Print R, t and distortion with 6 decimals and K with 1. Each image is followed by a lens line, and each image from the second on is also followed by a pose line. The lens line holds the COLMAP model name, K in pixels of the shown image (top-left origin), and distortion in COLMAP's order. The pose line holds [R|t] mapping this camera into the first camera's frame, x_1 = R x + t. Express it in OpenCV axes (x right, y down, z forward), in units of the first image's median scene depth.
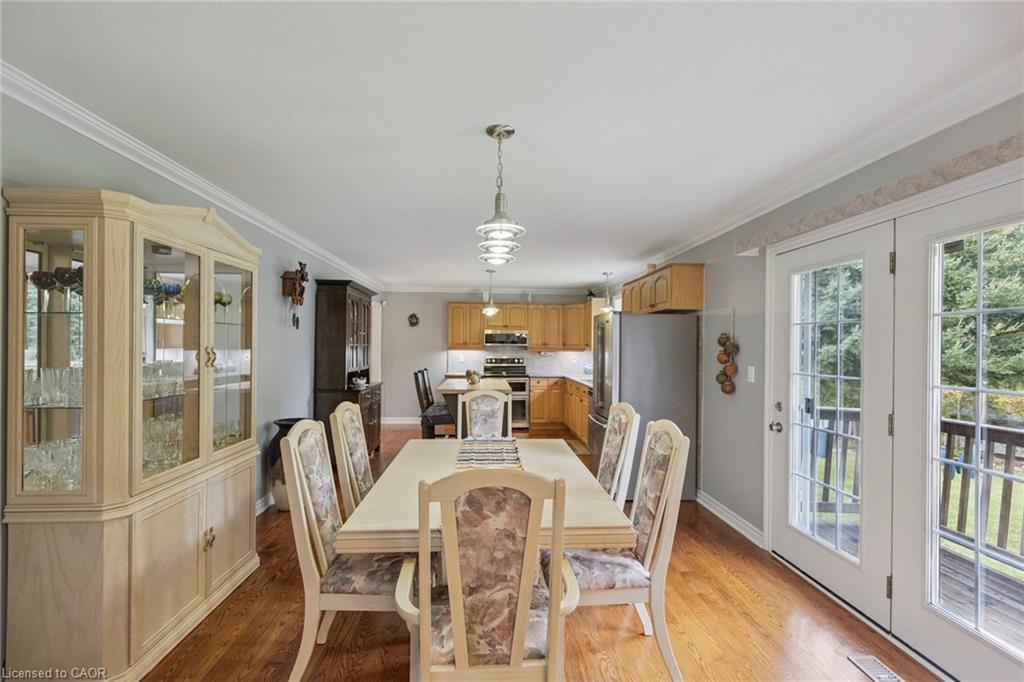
lens RADIAL K [[463.2, 0, 508.3], [0, 463.2, 345.4], [0, 0, 1]] dist [0.005637, 0.000161]
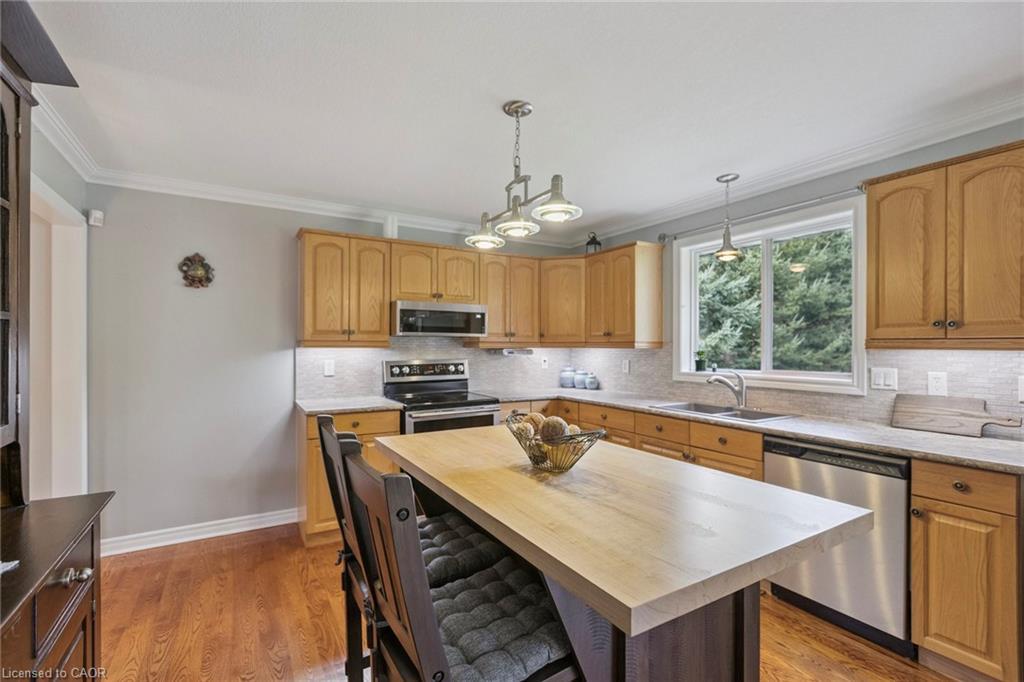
lens RADIAL K [[463.2, 0, 508.5], [0, 463.2, 343.0], [0, 0, 1]] dist [0.005637, 0.000161]
pose [[0.885119, -0.004512, 0.465342, -0.156350], [0.006320, 0.999977, -0.002326, 0.008201], [-0.465321, 0.005000, 0.885128, 0.541369]]
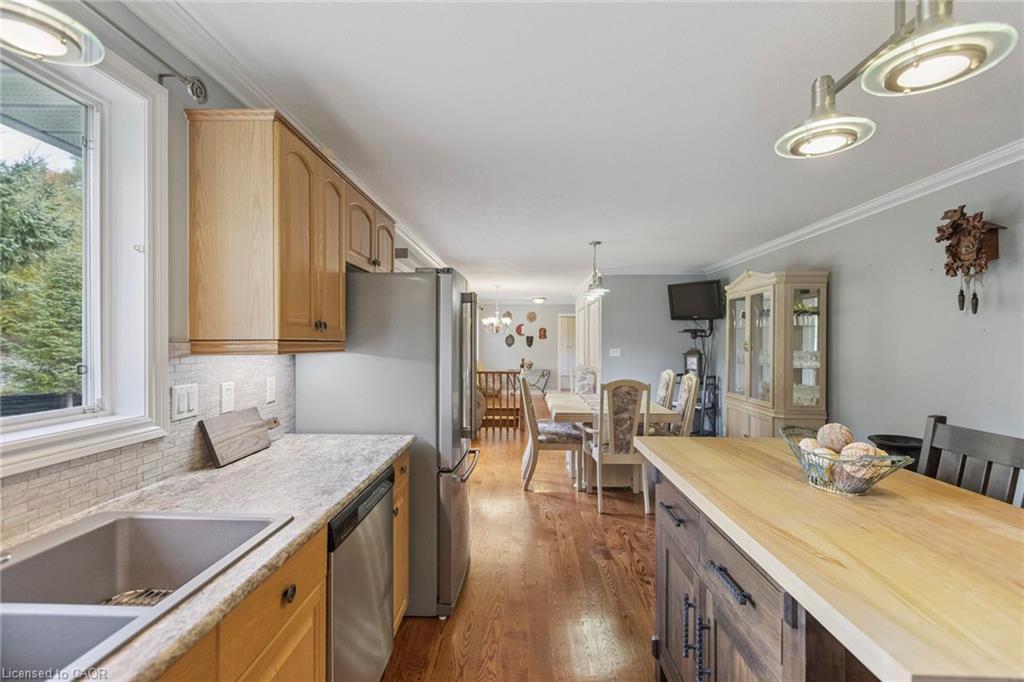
lens RADIAL K [[463.2, 0, 510.5], [0, 463.2, 335.5], [0, 0, 1]] dist [0.005637, 0.000161]
pose [[-0.997109, -0.014369, 0.074618, 0.050231], [-0.014918, 0.999866, -0.006806, 0.004455], [-0.074510, -0.007900, -0.997189, 0.873346]]
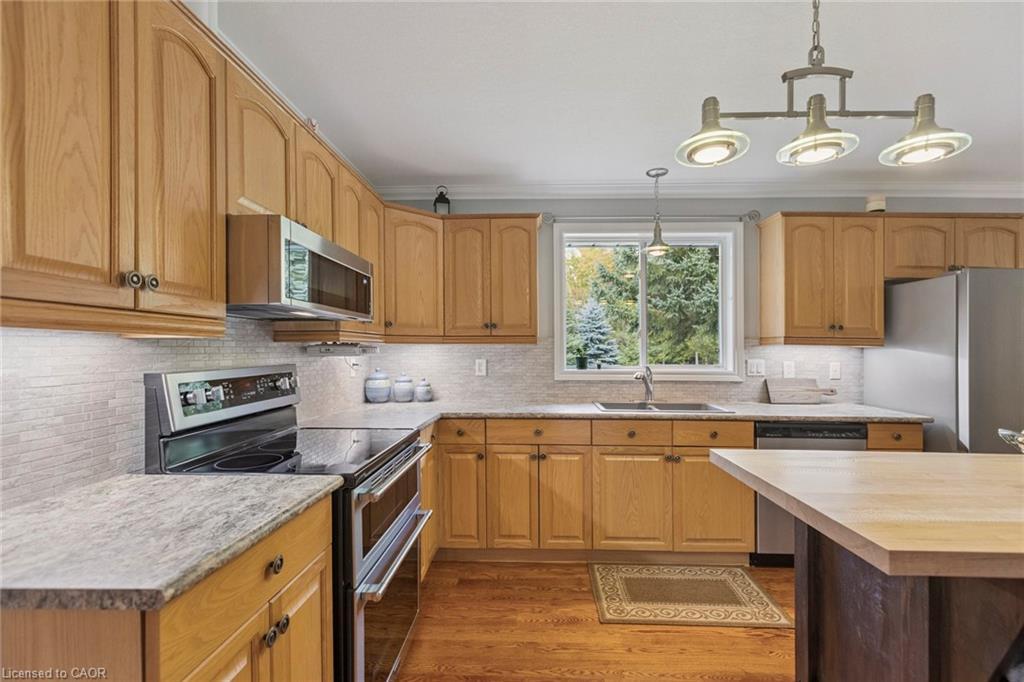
lens RADIAL K [[463.2, 0, 516.6], [0, 463.2, 359.5], [0, 0, 1]] dist [0.005637, 0.000161]
pose [[0.087141, -0.030675, 0.995724, -0.207084], [-0.002257, 0.999517, 0.030989, 0.013549], [-0.996193, -0.004948, 0.087030, 0.859581]]
